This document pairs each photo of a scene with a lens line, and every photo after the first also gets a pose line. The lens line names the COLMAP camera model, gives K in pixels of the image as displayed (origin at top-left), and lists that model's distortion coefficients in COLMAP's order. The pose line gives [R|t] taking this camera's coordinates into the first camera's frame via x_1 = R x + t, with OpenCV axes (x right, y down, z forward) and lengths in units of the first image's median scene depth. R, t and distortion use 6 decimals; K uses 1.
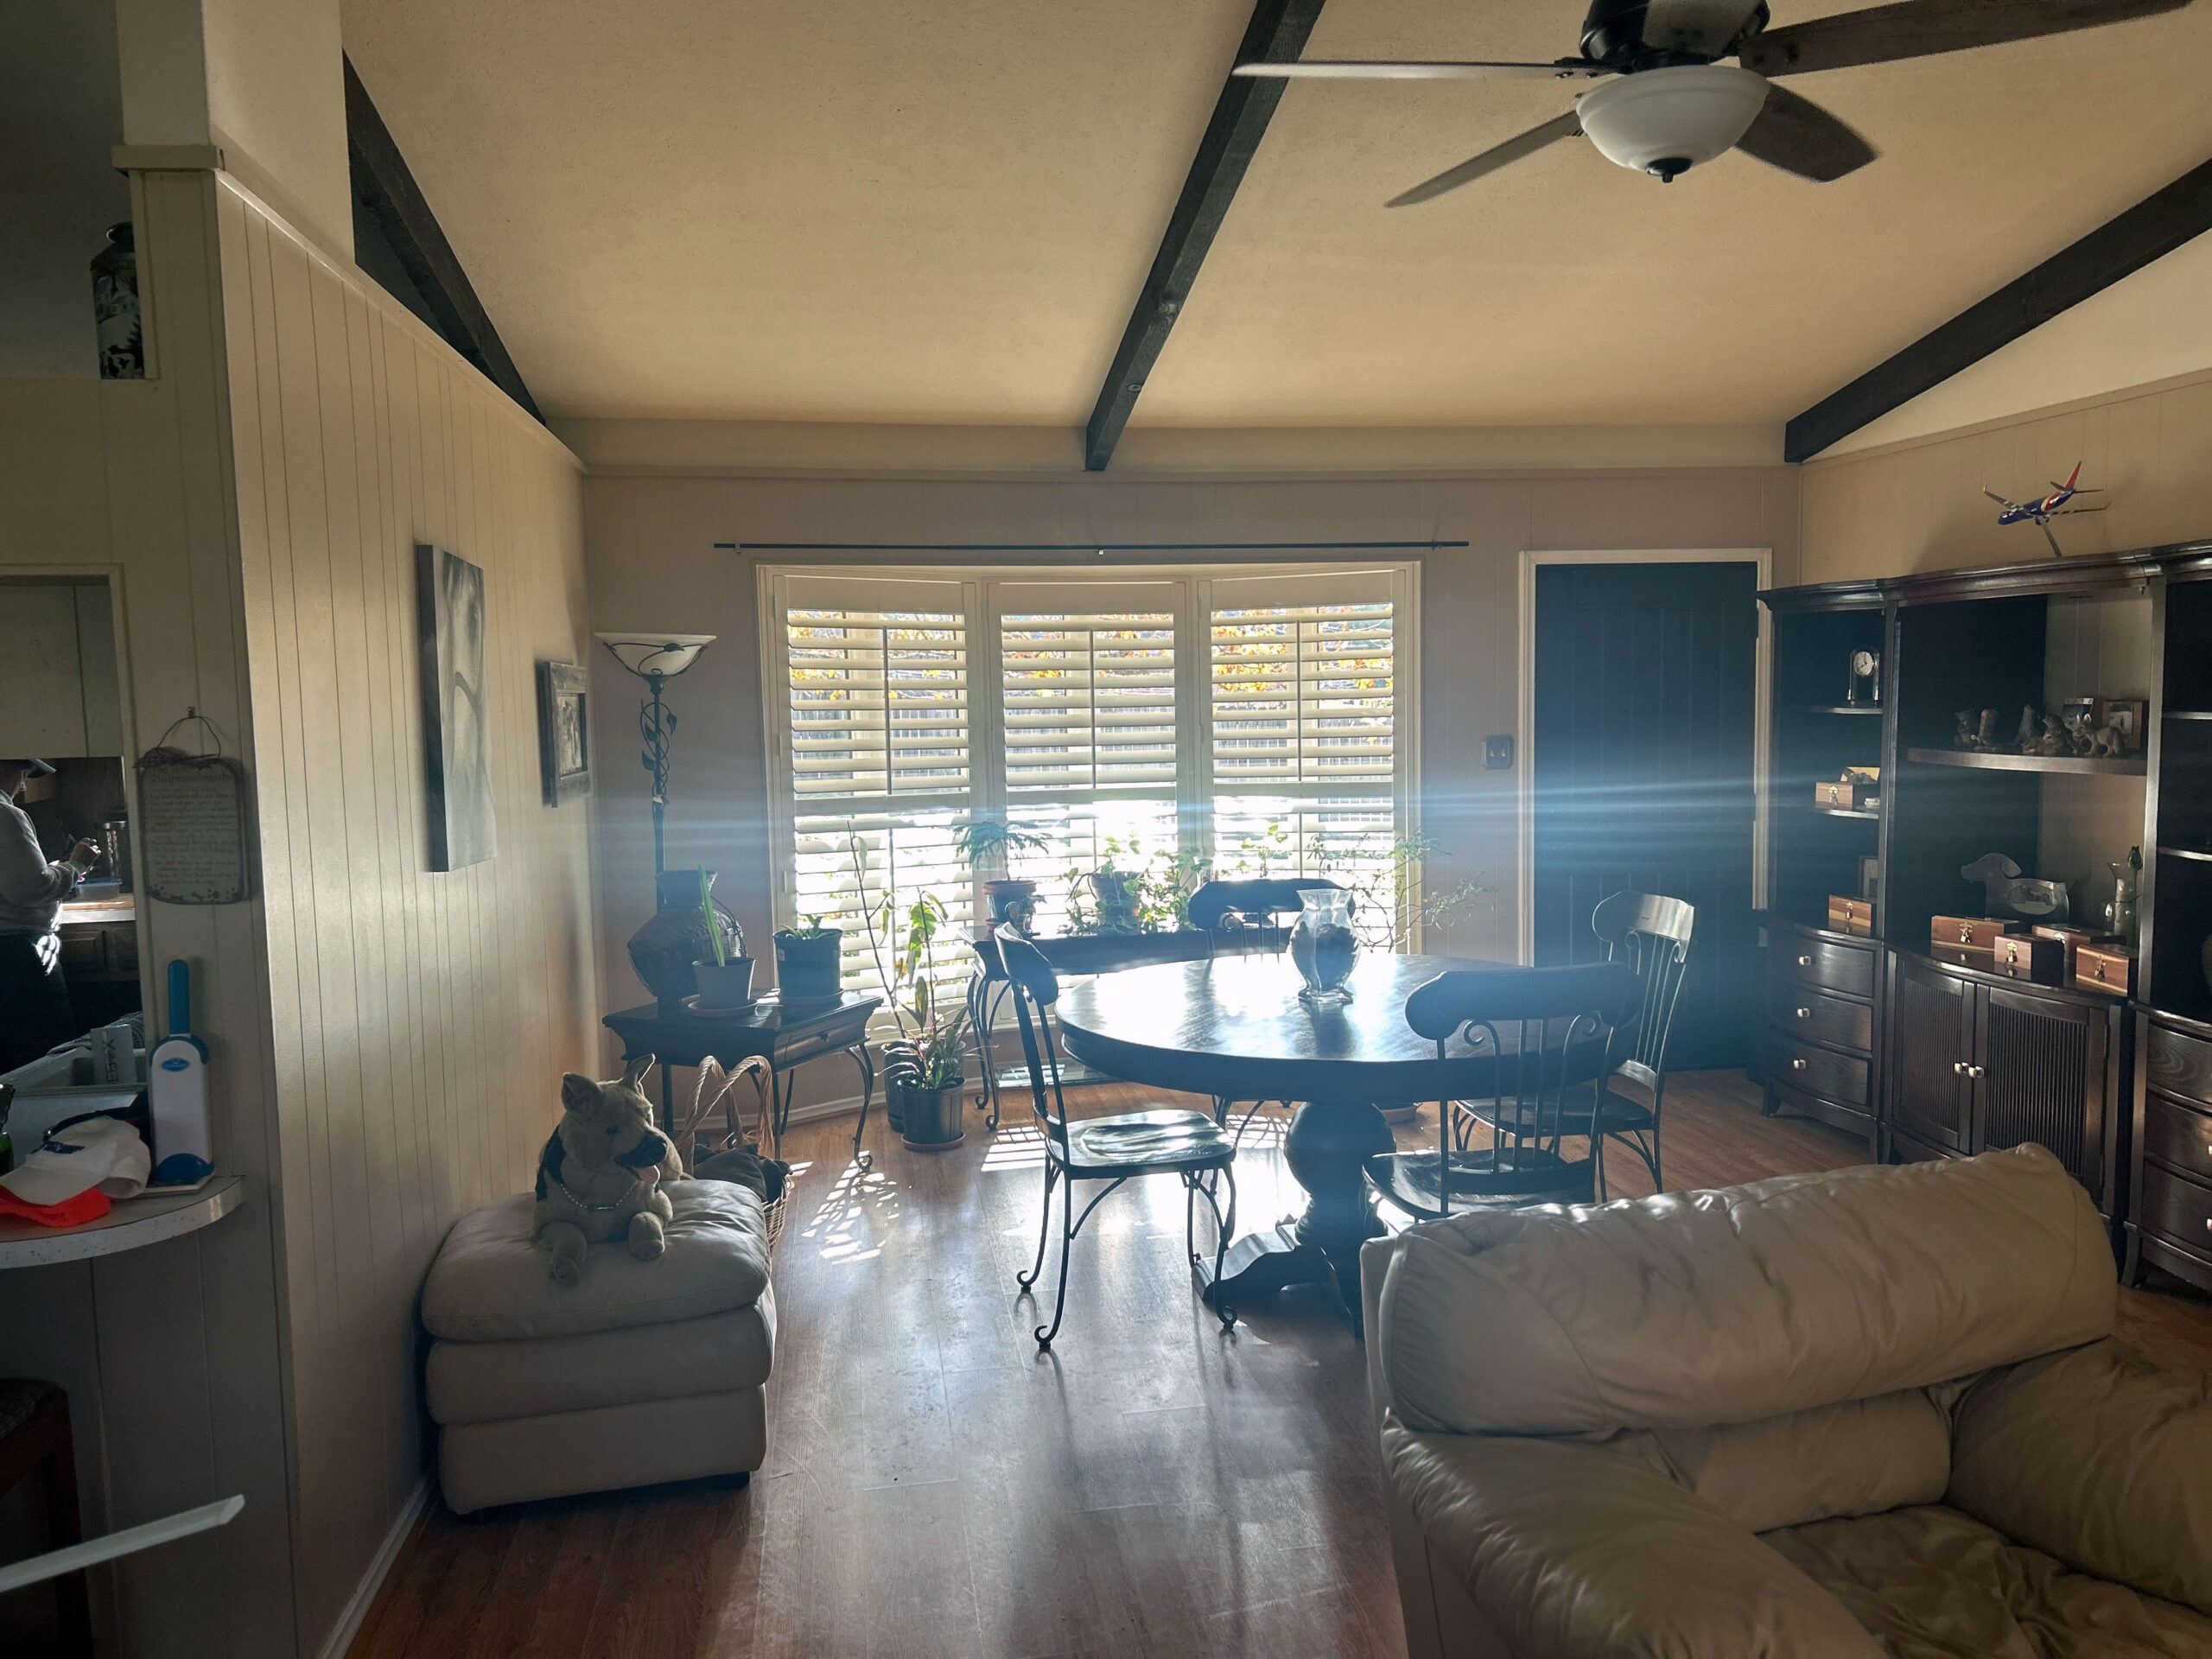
lens RADIAL K [[1643.8, 0, 1117.7], [0, 1643.8, 853.9], [0, 0, 1]] dist [0.064125, -0.078692]
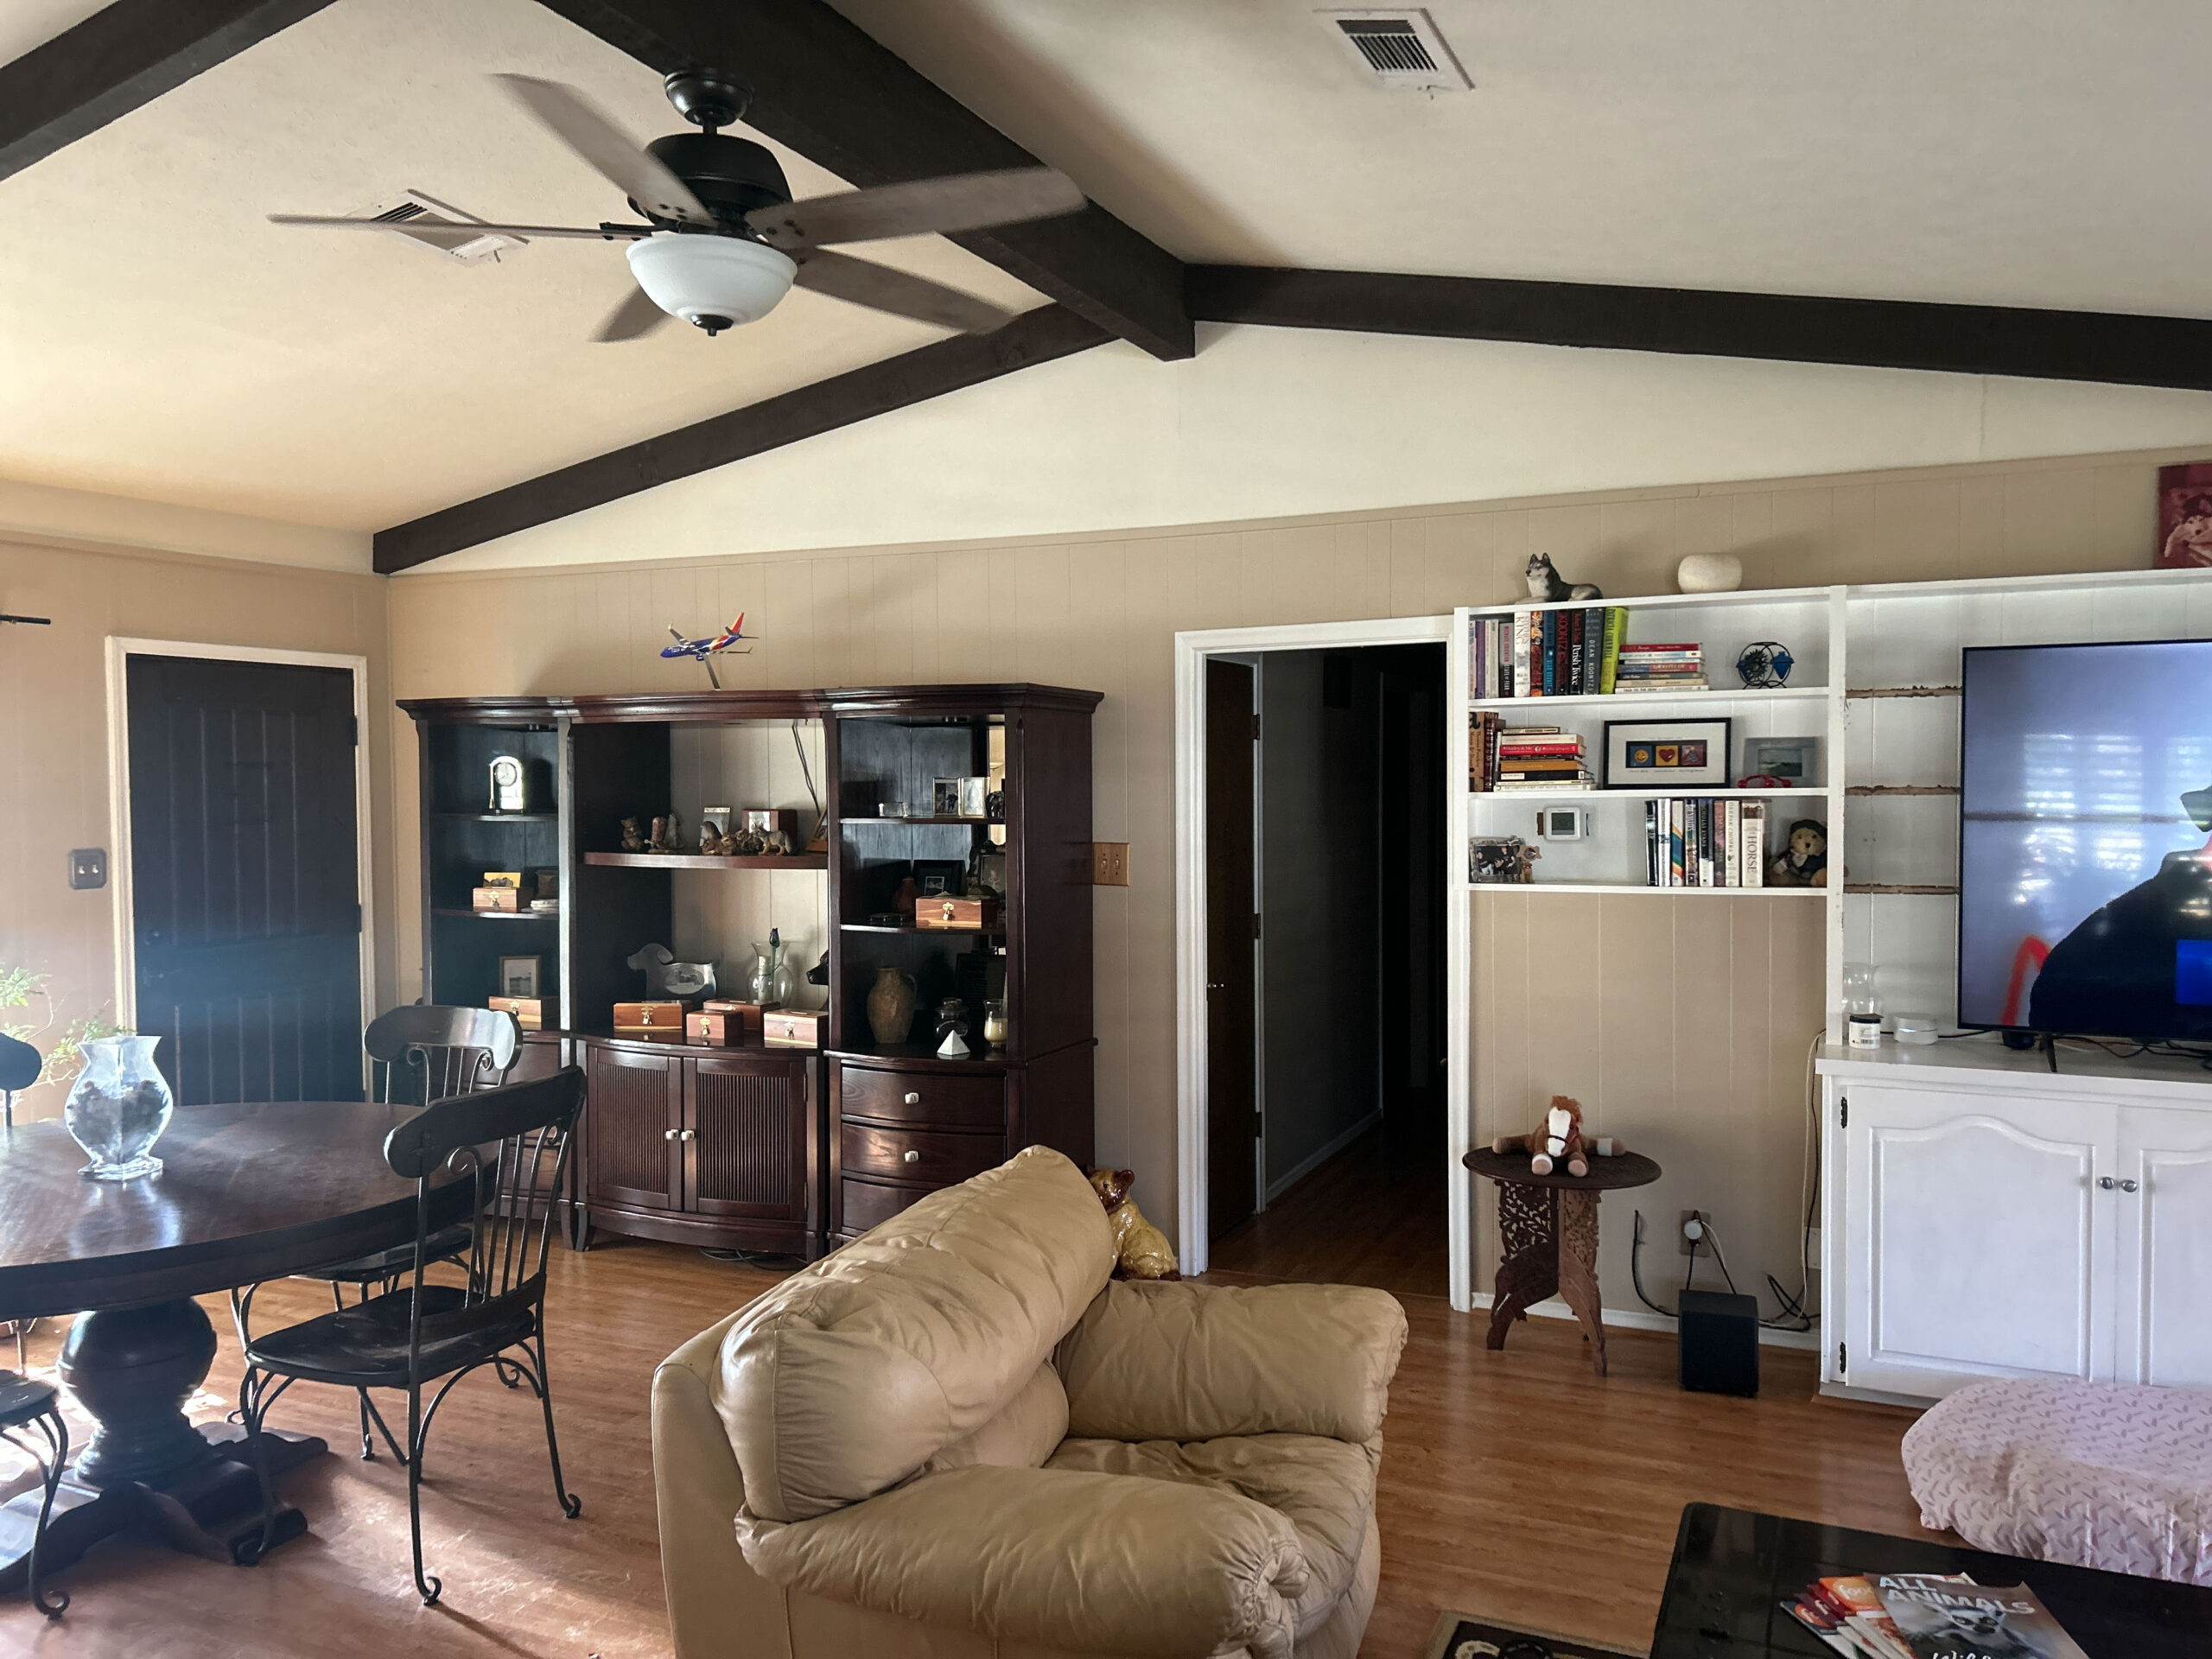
lens RADIAL K [[1668.9, 0, 1098.4], [0, 1668.9, 851.4], [0, 0, 1]] dist [0.057490, -0.060259]
pose [[0.554206, -0.020923, 0.832116, -0.237952], [0.078315, 0.996560, -0.027102, -0.007571], [-0.828687, 0.080188, 0.553939, 0.104498]]
